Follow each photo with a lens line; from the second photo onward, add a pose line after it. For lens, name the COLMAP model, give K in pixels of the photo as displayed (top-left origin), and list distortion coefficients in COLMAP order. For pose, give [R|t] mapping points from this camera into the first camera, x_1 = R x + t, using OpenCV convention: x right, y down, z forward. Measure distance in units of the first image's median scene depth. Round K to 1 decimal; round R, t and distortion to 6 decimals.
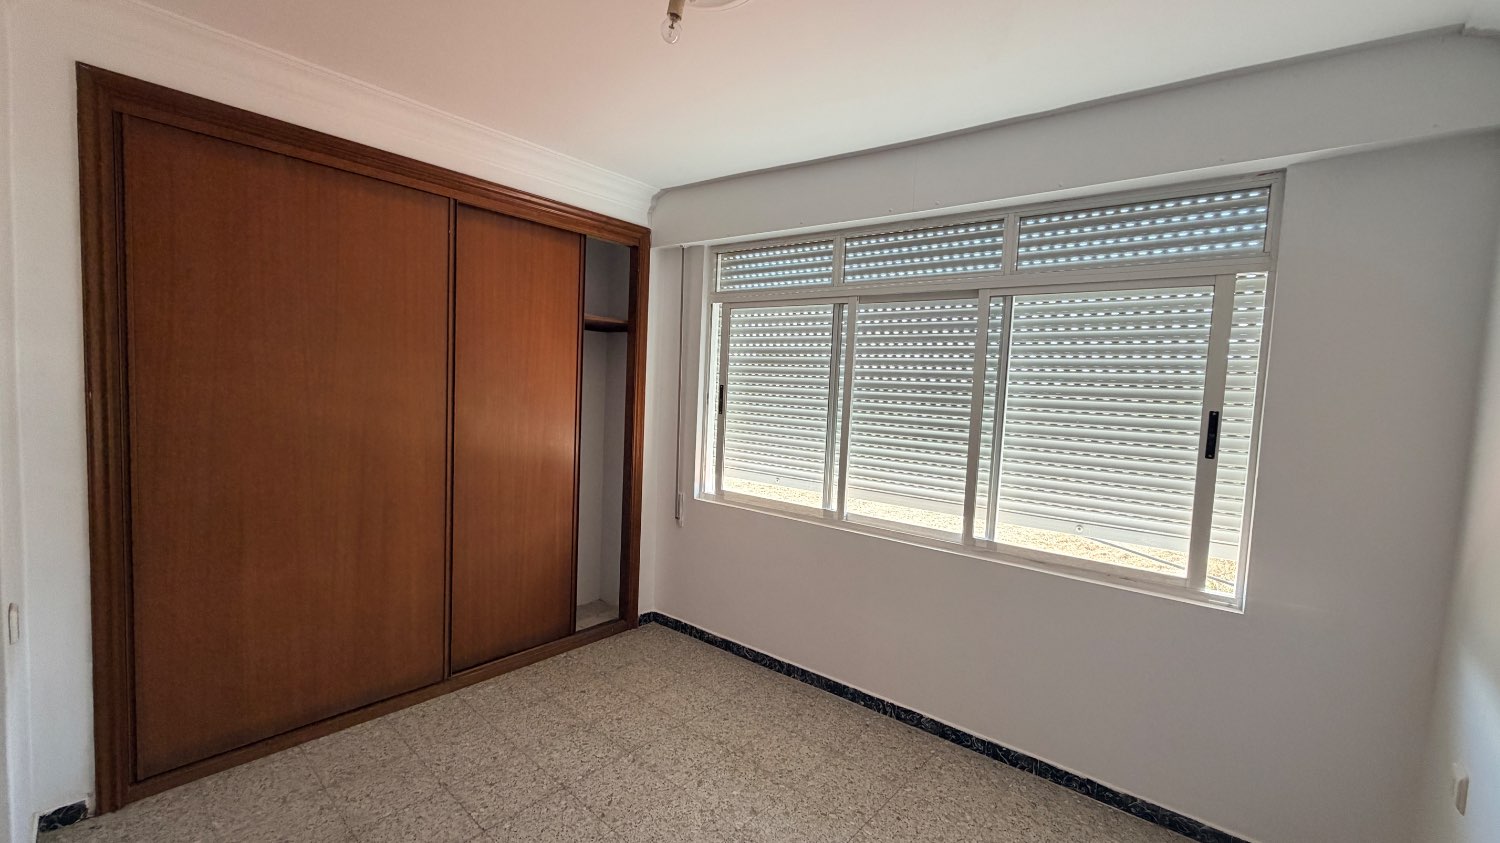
lens RADIAL K [[608.9, 0, 753.2], [0, 608.9, 425.8], [0, 0, 1]] dist [-0.000845, -0.000398]
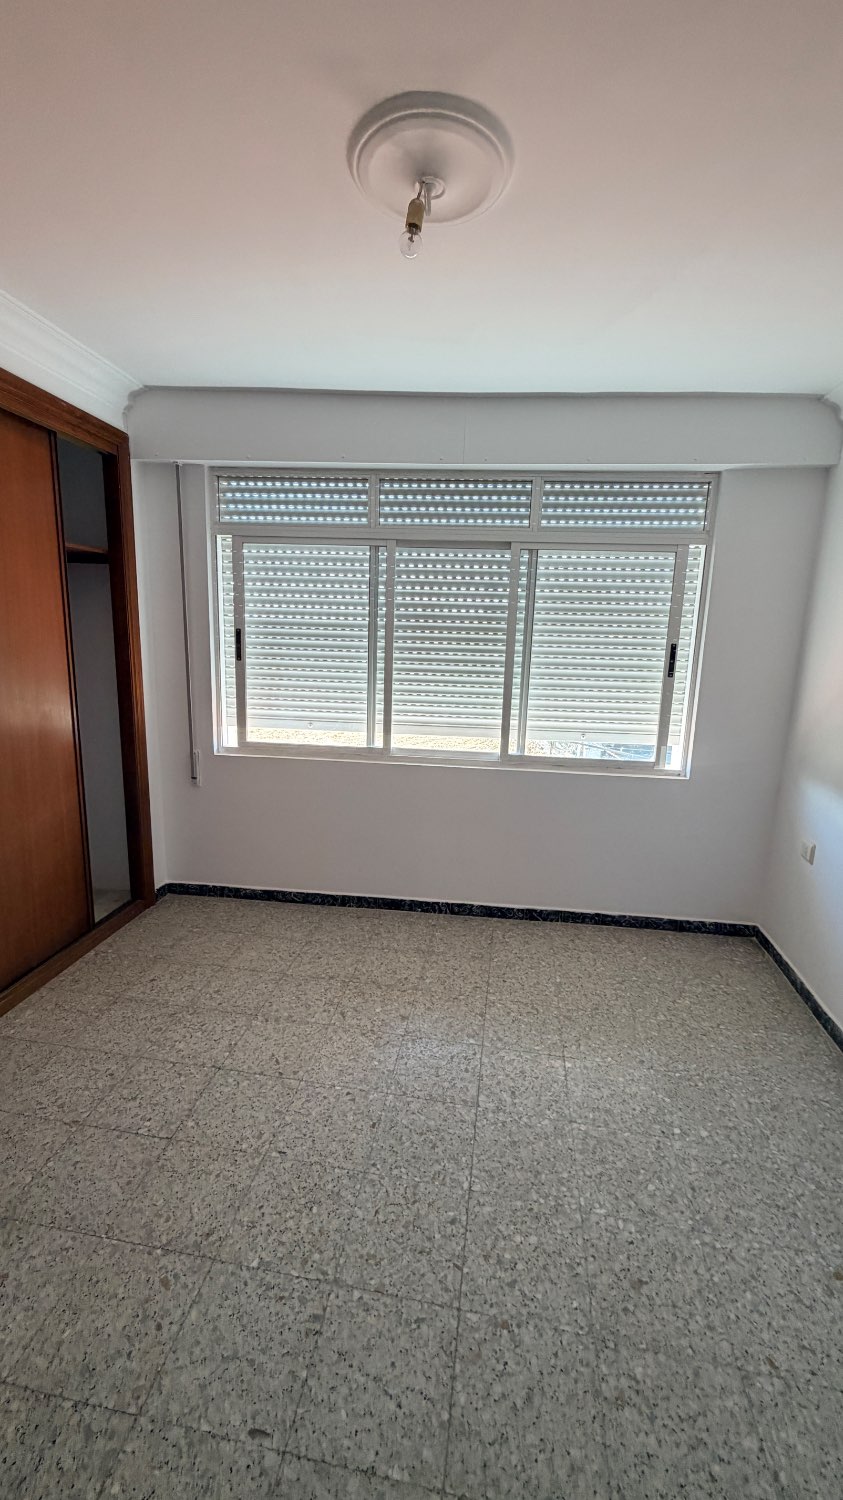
lens RADIAL K [[608.9, 0, 416.9], [0, 608.9, 750.3], [0, 0, 1]] dist [-0.000845, -0.000398]
pose [[0.838808, -0.122892, 0.530375, -0.388665], [0.044743, 0.986456, 0.157806, -0.021452], [-0.542585, -0.108638, 0.832946, 0.079828]]
